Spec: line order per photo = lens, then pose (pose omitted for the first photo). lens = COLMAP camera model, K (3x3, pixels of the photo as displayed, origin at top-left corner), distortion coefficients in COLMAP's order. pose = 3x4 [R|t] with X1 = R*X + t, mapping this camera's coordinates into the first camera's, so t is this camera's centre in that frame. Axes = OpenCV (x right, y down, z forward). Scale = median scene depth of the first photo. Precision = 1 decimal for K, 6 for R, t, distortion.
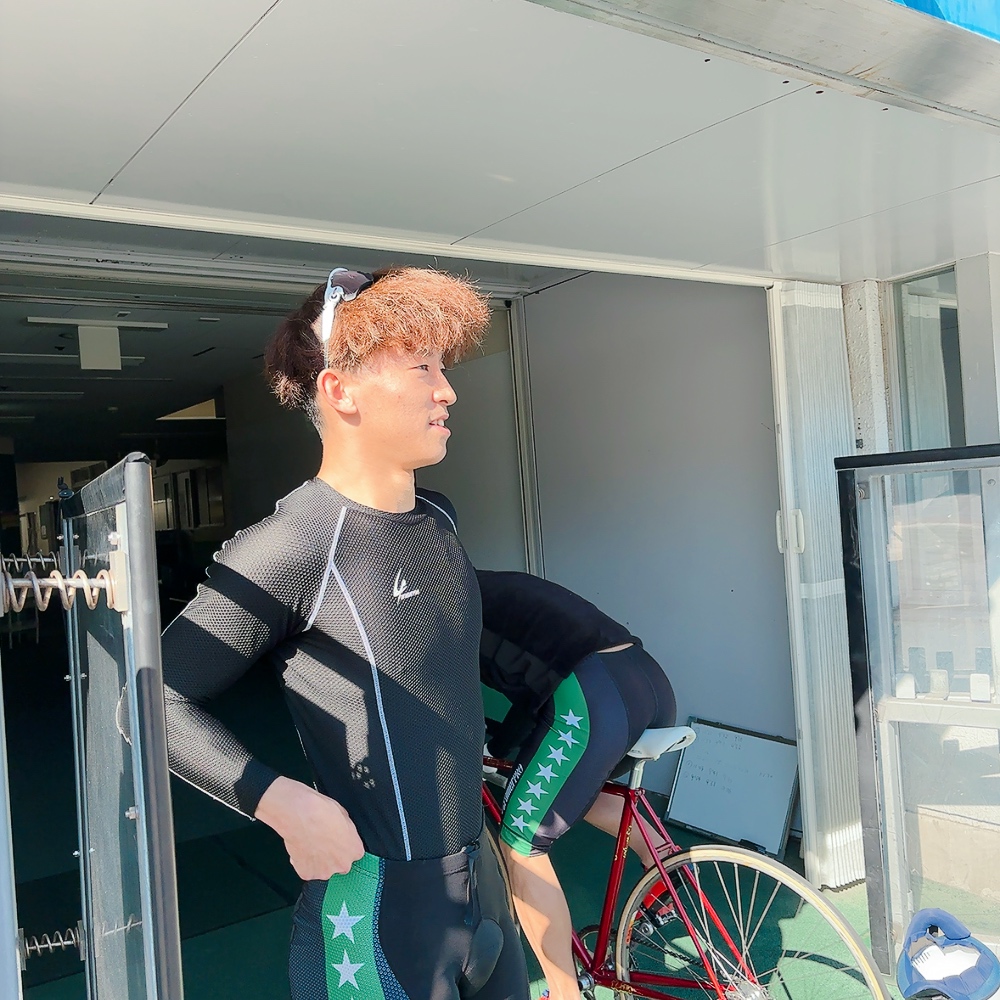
lens RADIAL K [[1014.0, 0, 499.7], [0, 1014.0, 503.7], [0, 0, 1]] dist [0.033425, 0.000000]
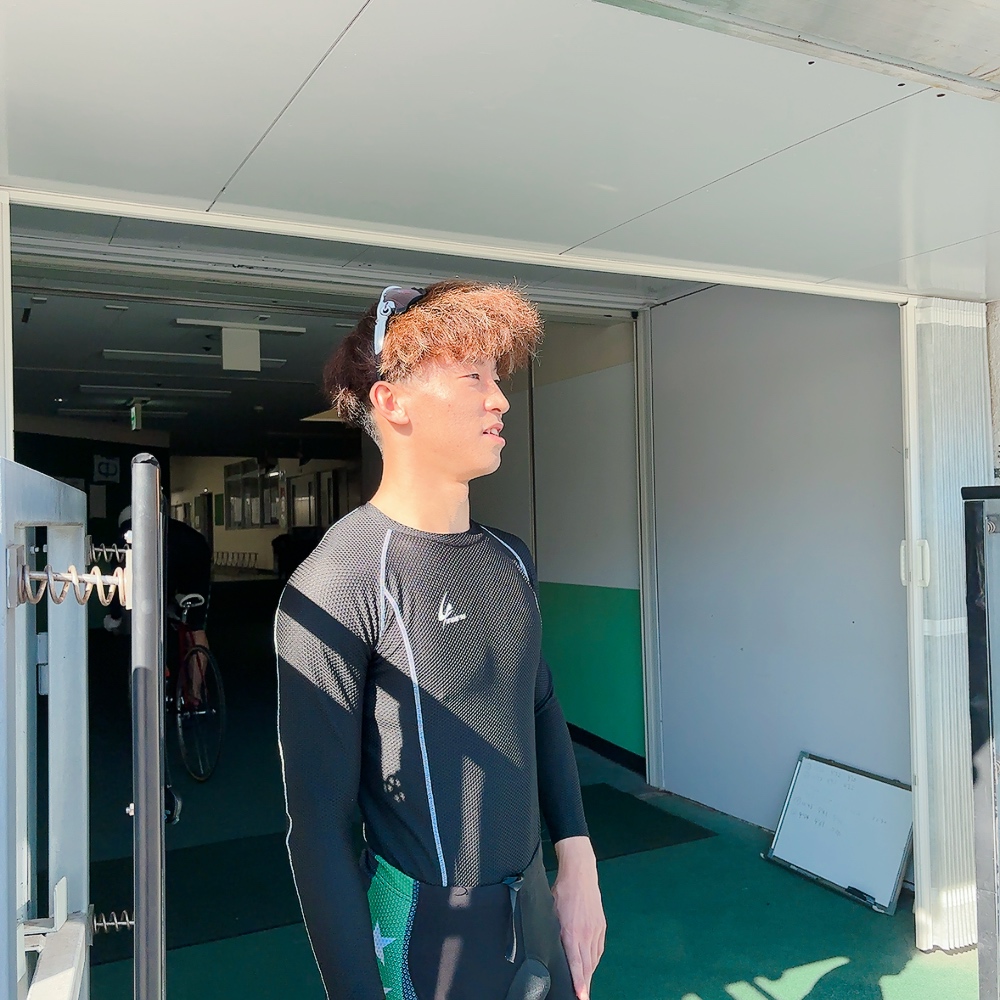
lens RADIAL K [[1014.0, 0, 496.1], [0, 1014.0, 502.2], [0, 0, 1]] dist [0.033425, 0.000000]
pose [[0.988709, 0.047911, -0.141983, 0.036029], [-0.049419, 0.998753, -0.007117, -0.003363], [0.141465, 0.014054, 0.989843, 0.013176]]
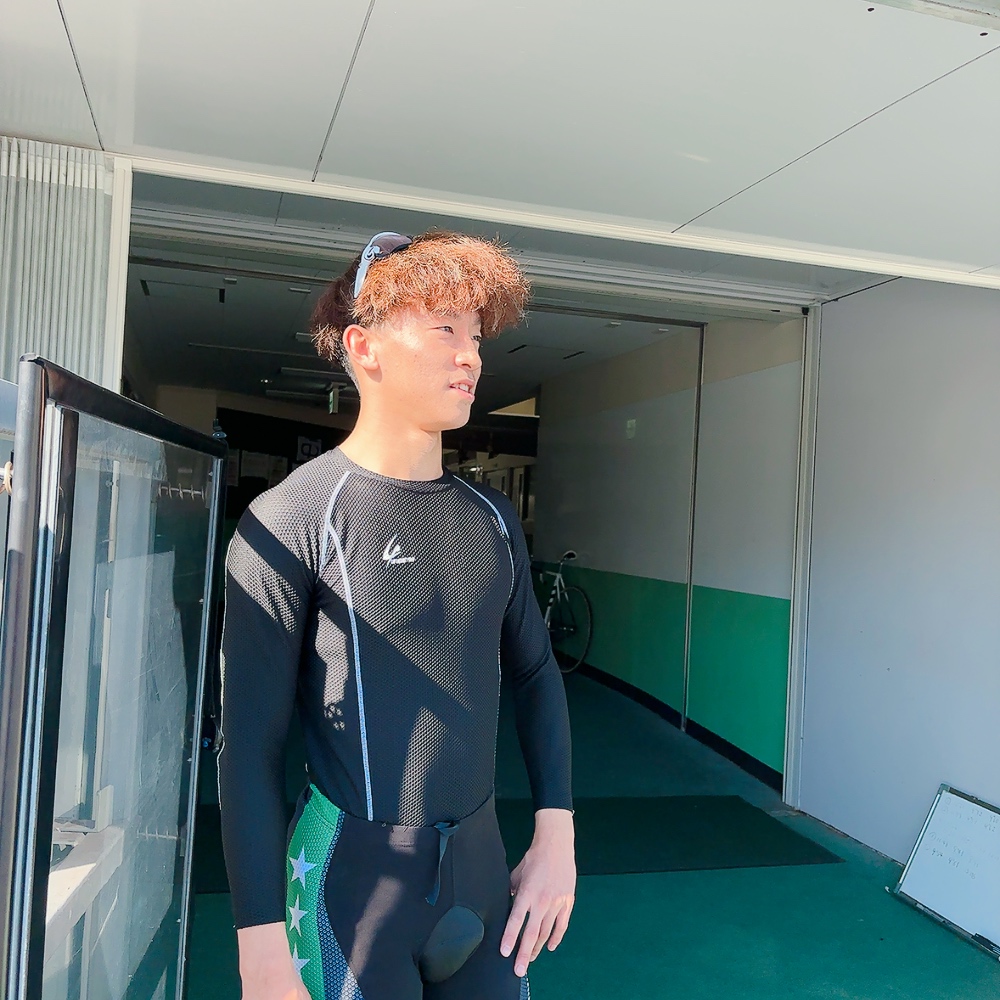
lens RADIAL K [[1014.0, 0, 484.0], [0, 1014.0, 512.2], [0, 0, 1]] dist [0.033425, 0.000000]
pose [[0.934708, 0.119289, -0.334801, 0.120781], [-0.119493, 0.992632, 0.020070, 0.007726], [0.334728, 0.021246, 0.942075, 0.033535]]
